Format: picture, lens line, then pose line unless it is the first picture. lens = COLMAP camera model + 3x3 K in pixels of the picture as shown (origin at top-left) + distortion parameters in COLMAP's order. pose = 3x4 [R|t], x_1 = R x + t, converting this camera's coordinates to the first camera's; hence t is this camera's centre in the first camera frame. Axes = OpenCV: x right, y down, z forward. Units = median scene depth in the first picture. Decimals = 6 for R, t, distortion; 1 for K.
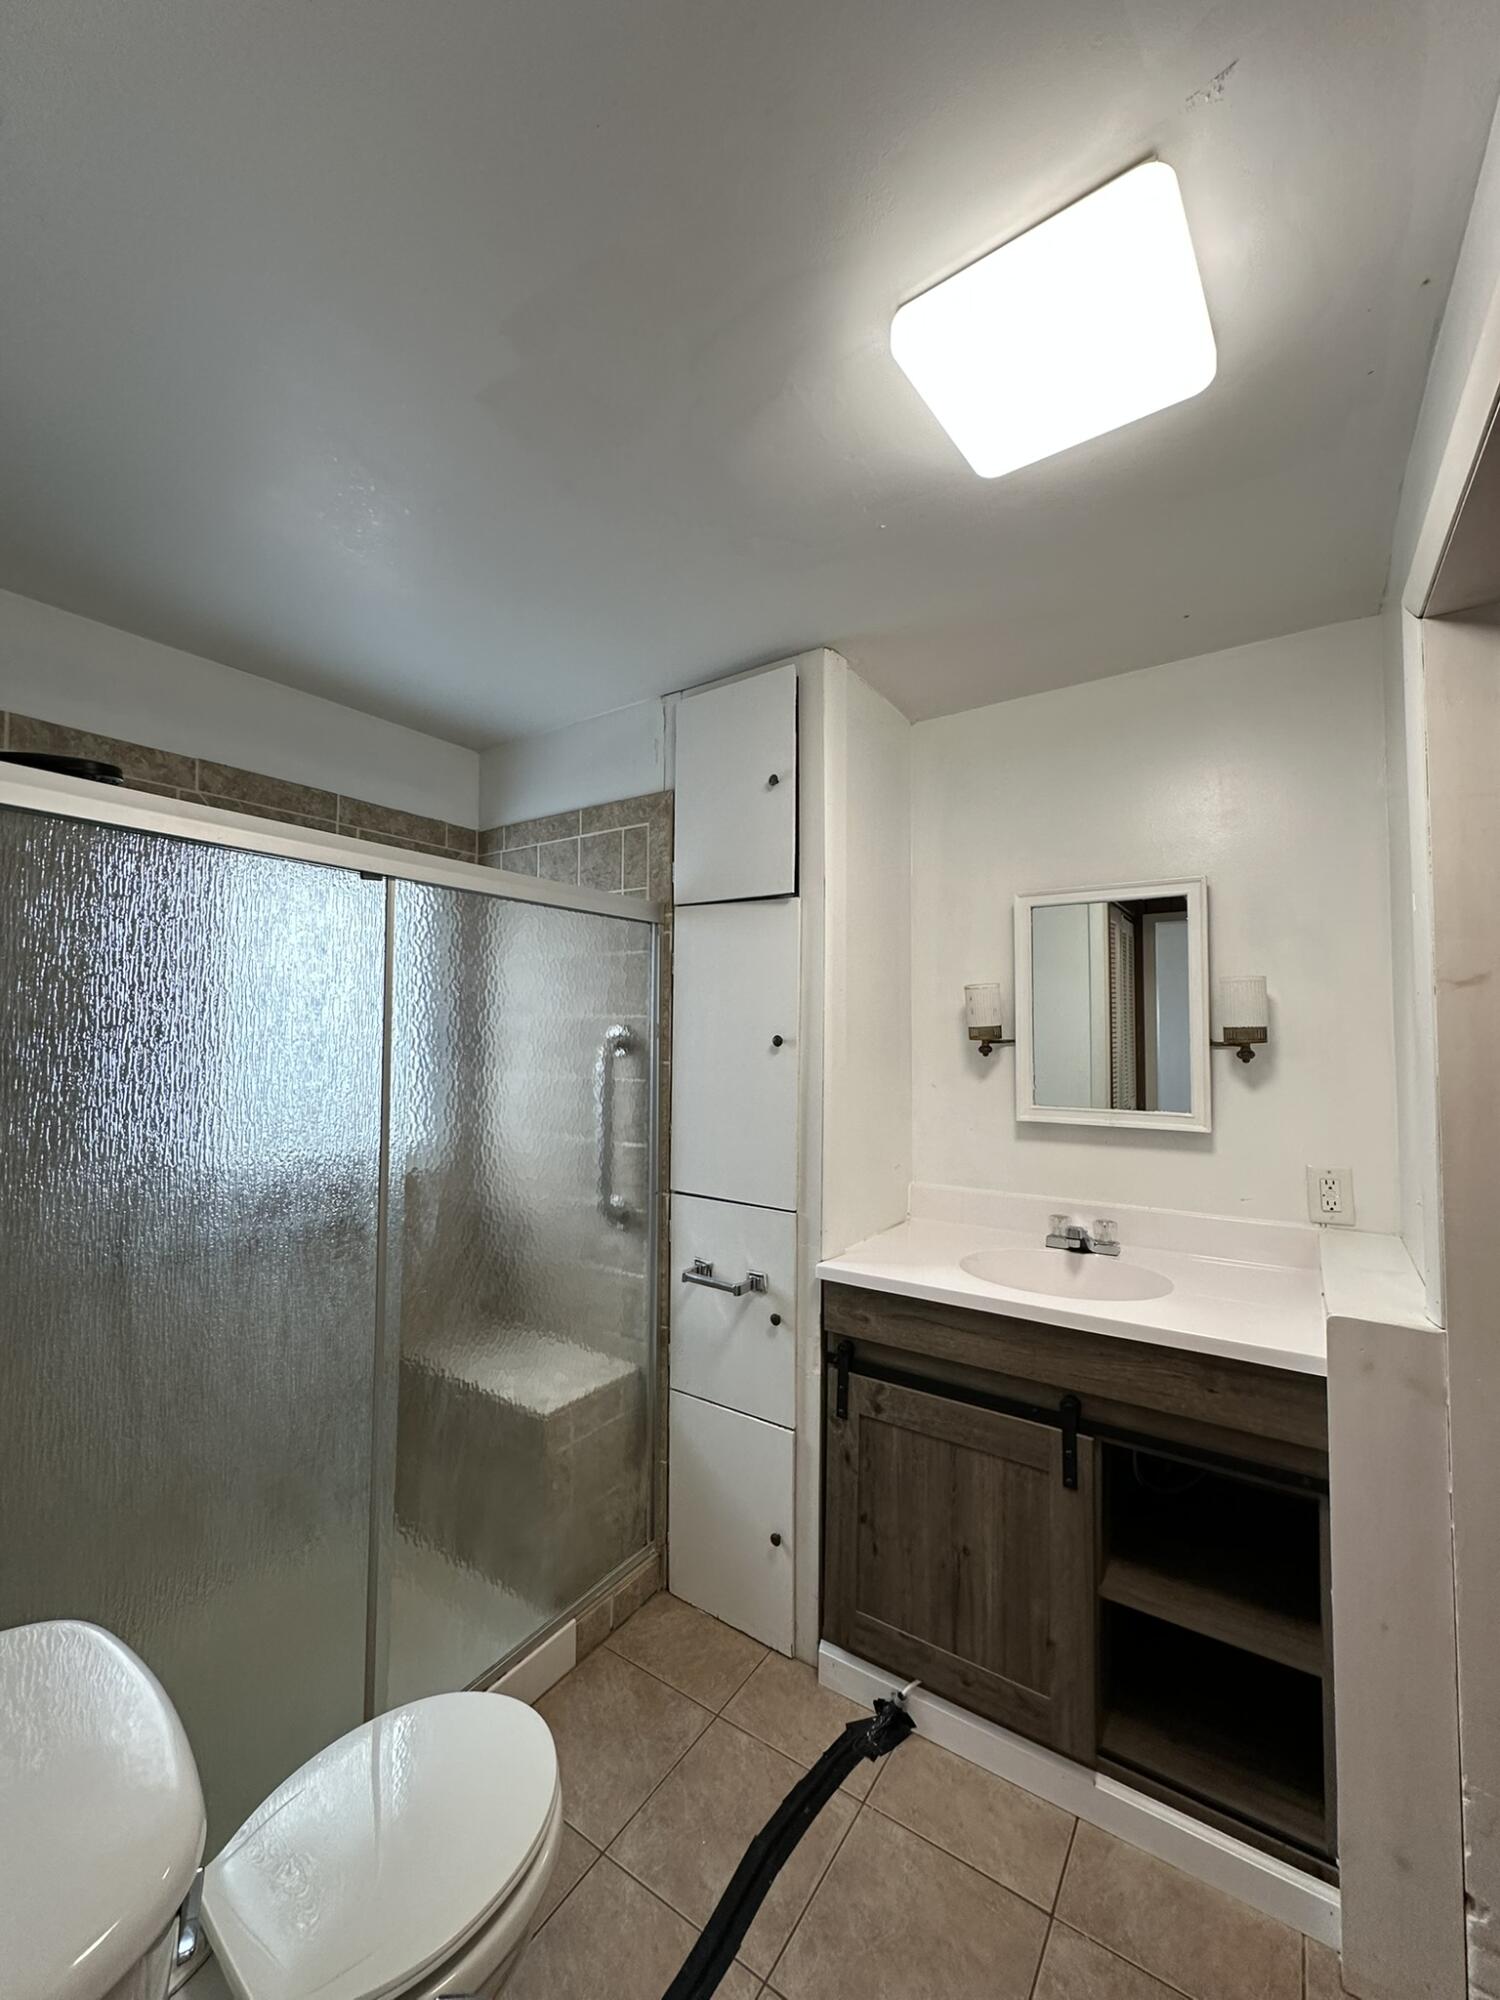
lens RADIAL K [[789.3, 0, 751.4], [0, 789.3, 1000.7], [0, 0, 1]] dist [-0.003205, 0.001486]
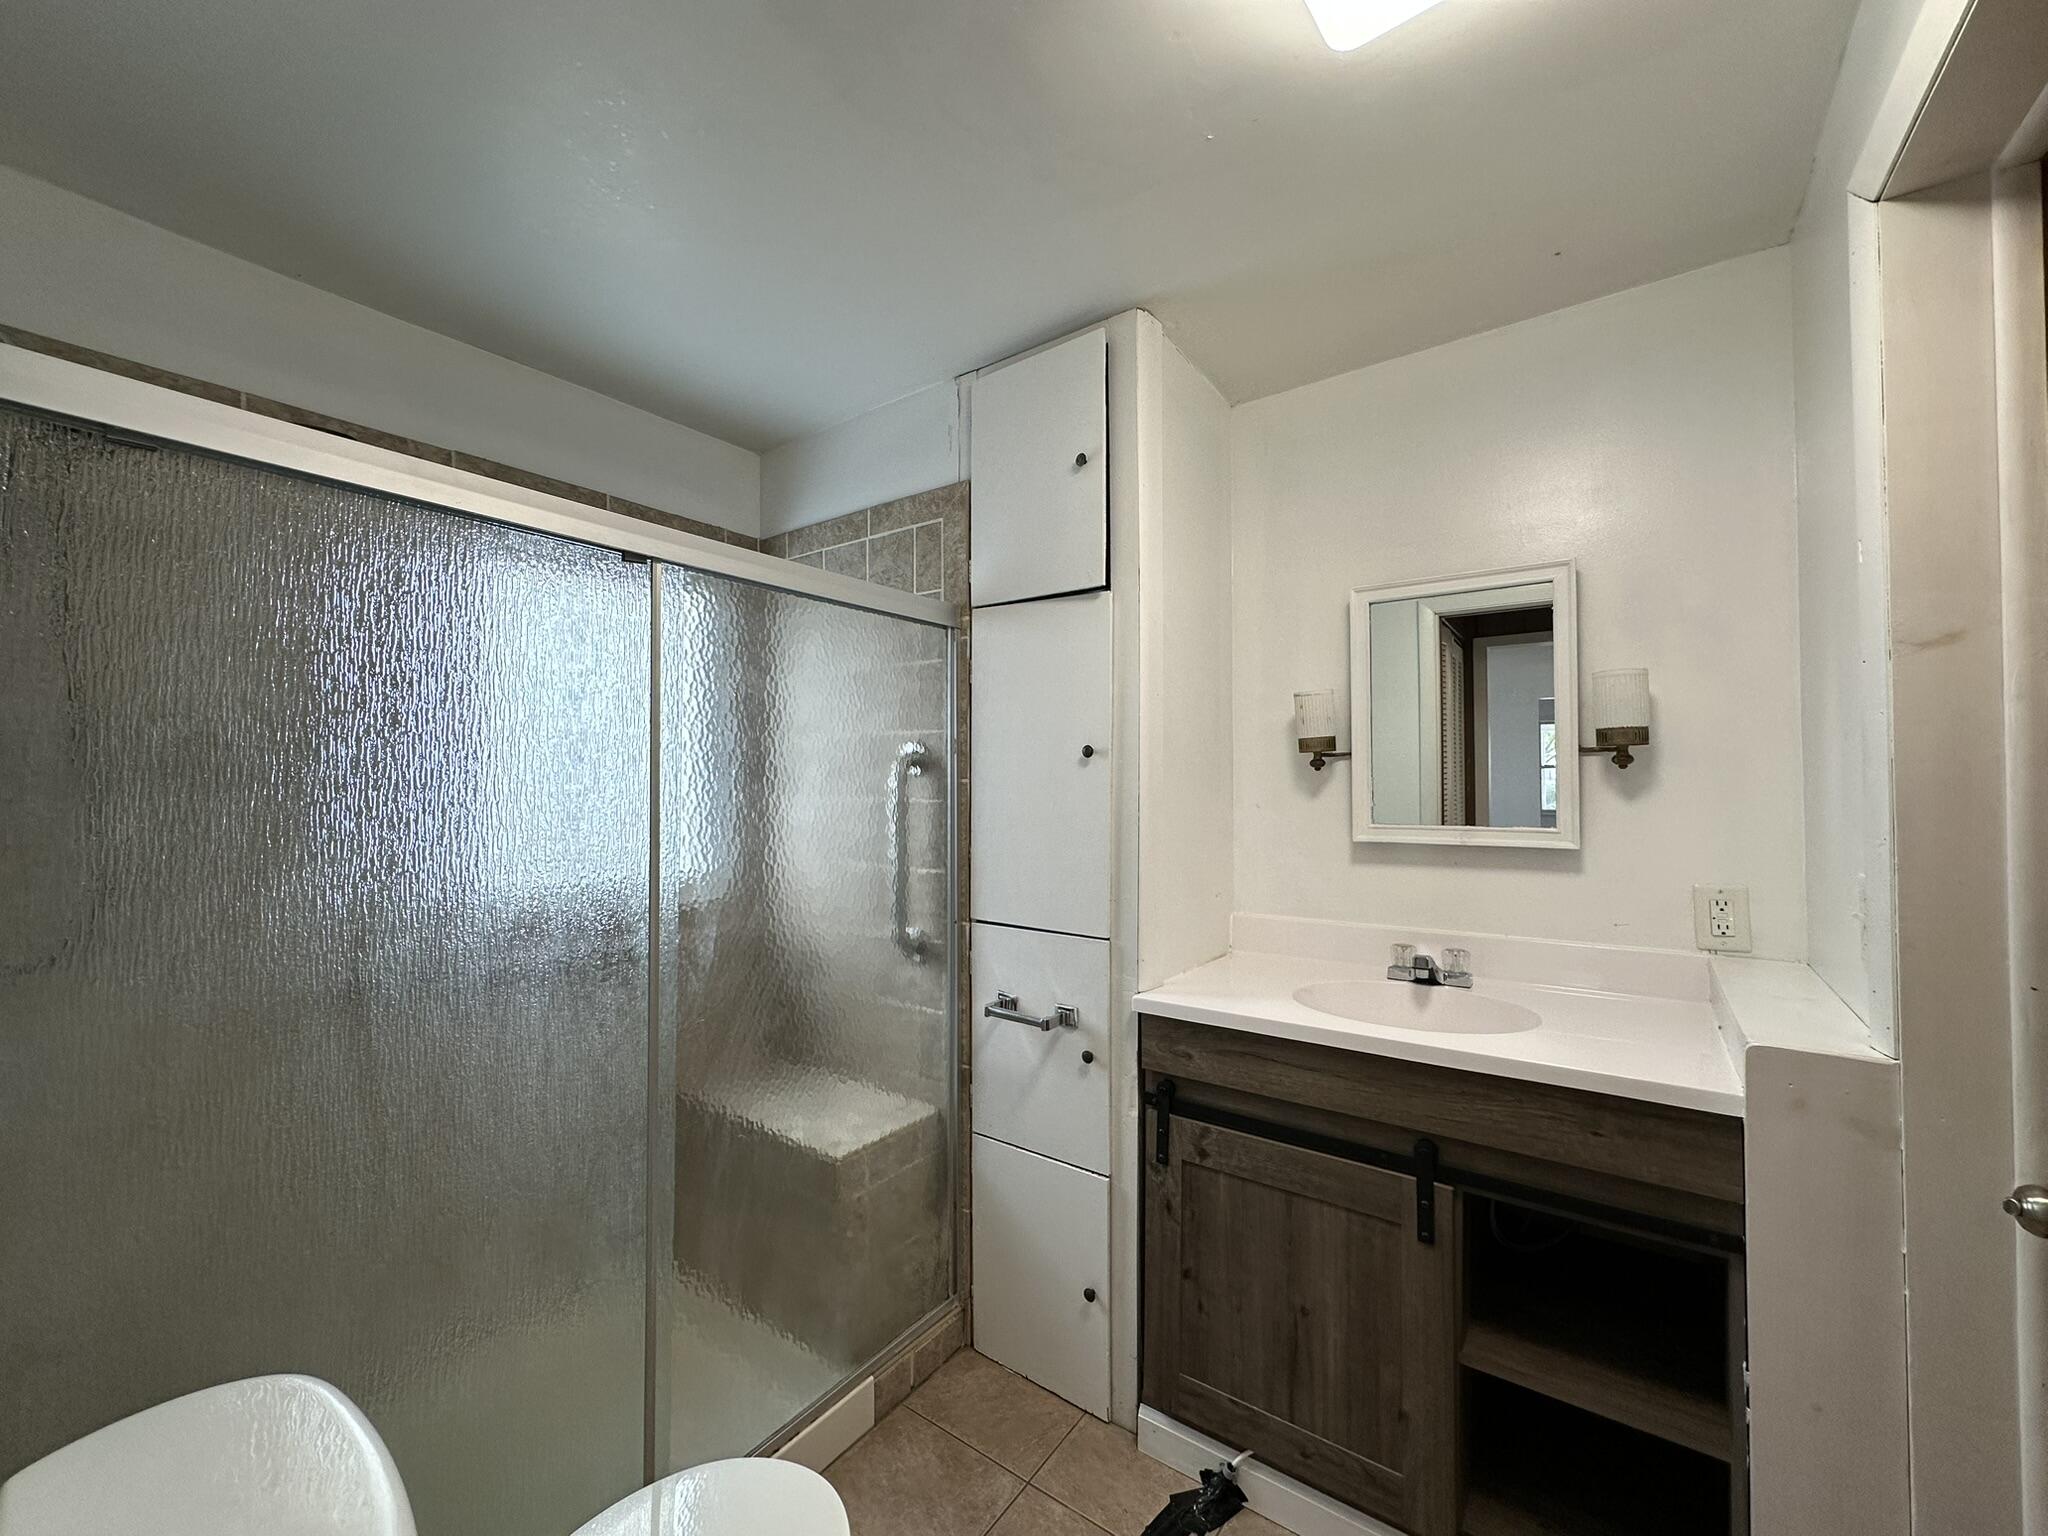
lens RADIAL K [[808.3, 0, 1020.7], [0, 808.3, 768.7], [0, 0, 1]] dist [-0.003205, 0.001486]
pose [[0.999308, -0.008198, -0.036270, -0.011223], [0.009040, 0.999692, 0.023119, 0.055578], [0.036070, -0.023430, 0.999075, 0.083093]]
